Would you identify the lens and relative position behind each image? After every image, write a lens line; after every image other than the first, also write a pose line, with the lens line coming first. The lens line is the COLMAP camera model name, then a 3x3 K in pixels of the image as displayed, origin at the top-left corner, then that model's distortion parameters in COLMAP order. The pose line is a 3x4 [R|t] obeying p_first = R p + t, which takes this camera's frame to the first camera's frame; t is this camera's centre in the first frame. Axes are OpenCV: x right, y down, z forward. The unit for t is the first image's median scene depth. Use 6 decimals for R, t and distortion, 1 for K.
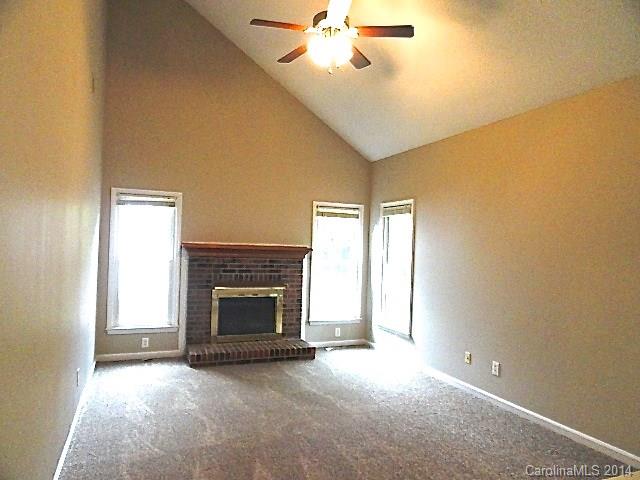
lens RADIAL K [[449.2, 0, 317.2], [0, 449.2, 236.2], [0, 0, 1]] dist [-0.009040, 0.010772]
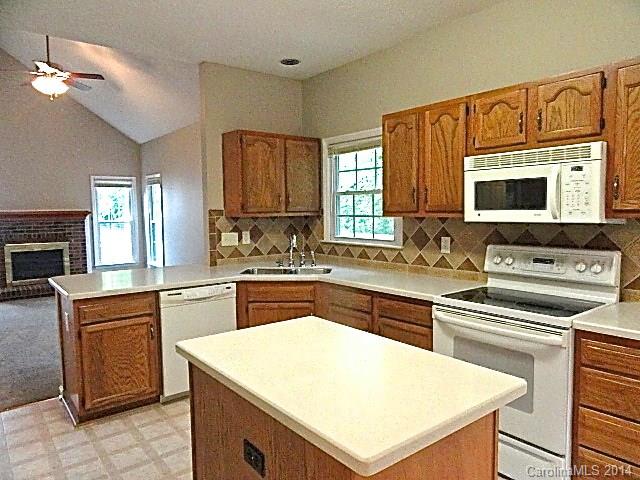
lens RADIAL K [[449.2, 0, 324.6], [0, 449.2, 242.6], [0, 0, 1]] dist [-0.009040, 0.010772]
pose [[0.957318, -0.063391, 0.281998, 0.285968], [0.033668, 0.993468, 0.109027, -0.003268], [-0.287068, -0.094879, 0.953200, -0.501701]]
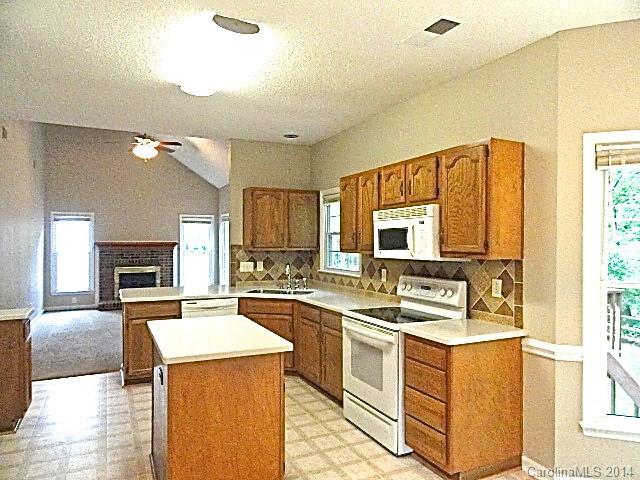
lens RADIAL K [[449.2, 0, 321.9], [0, 449.2, 240.6], [0, 0, 1]] dist [-0.009040, 0.010772]
pose [[0.997804, -0.027776, 0.060127, 0.444027], [0.026264, 0.999322, 0.025801, -0.012022], [-0.060803, -0.024165, 0.997857, -0.732787]]
